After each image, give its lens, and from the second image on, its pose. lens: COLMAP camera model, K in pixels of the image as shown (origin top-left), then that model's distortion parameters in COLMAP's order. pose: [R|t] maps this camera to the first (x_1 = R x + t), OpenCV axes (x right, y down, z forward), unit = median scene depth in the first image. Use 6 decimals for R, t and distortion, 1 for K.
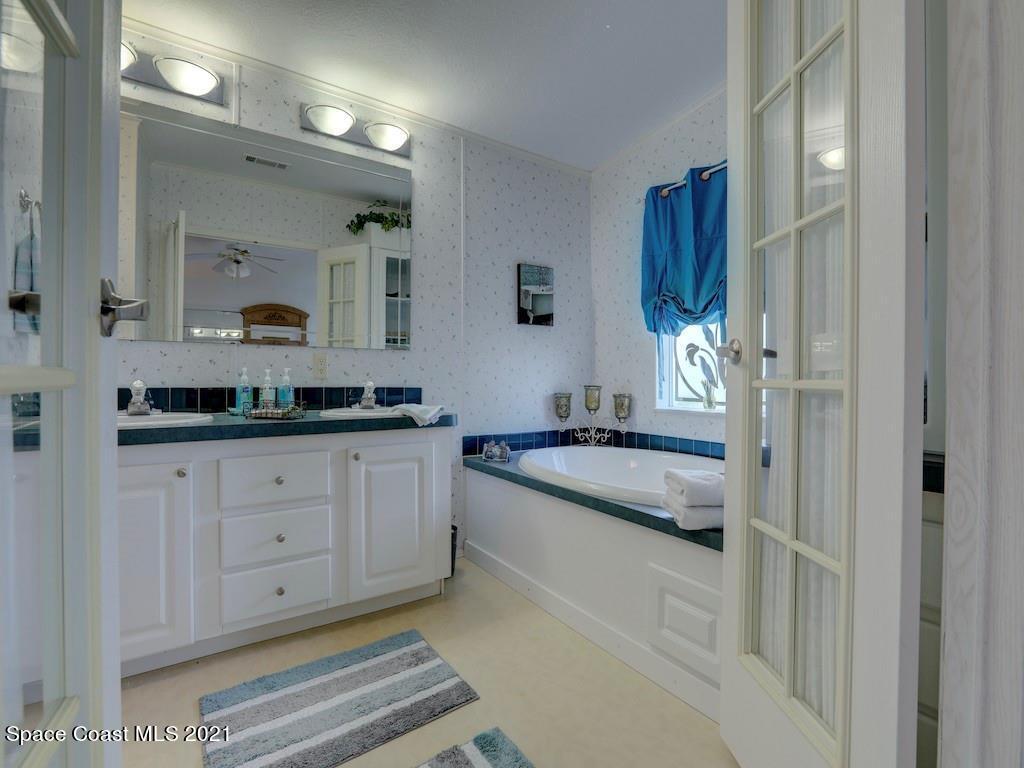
lens RADIAL K [[471.3, 0, 512.4], [0, 471.3, 377.1], [0, 0, 1]] dist [-0.032748, 0.007971]
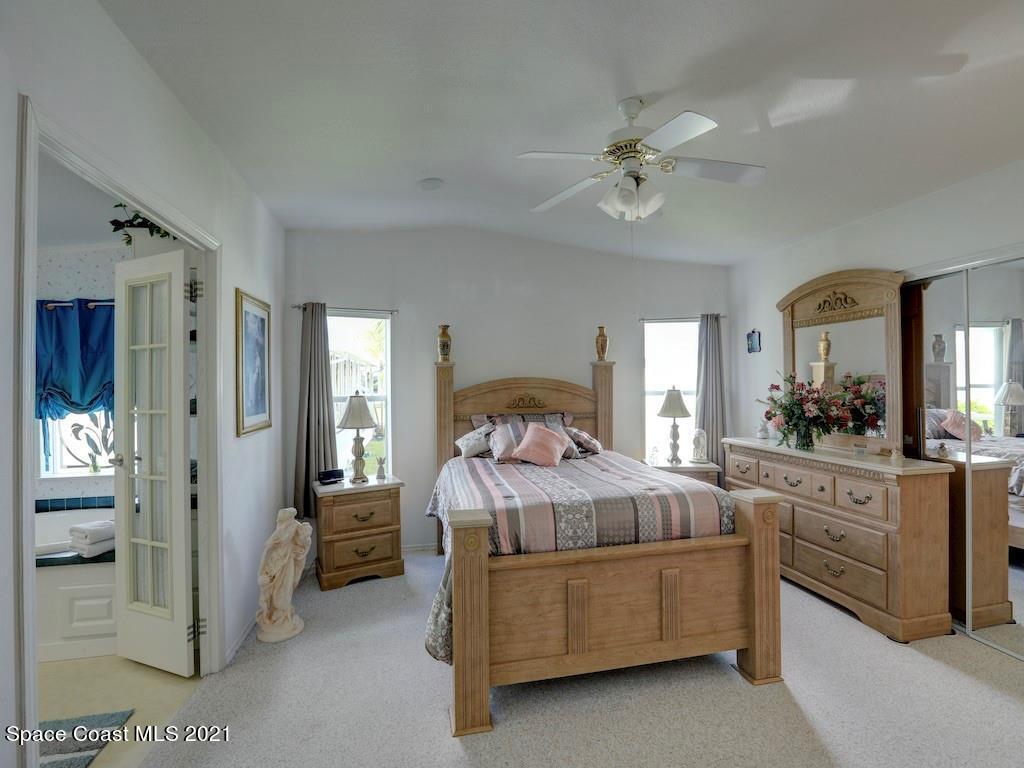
lens RADIAL K [[471.3, 0, 522.1], [0, 471.3, 379.4], [0, 0, 1]] dist [-0.032748, 0.007971]
pose [[0.386799, -0.000741, 0.922164, -0.360397], [0.020958, 0.999748, -0.007987, -0.180547], [-0.921926, 0.022417, 0.386717, -0.721278]]
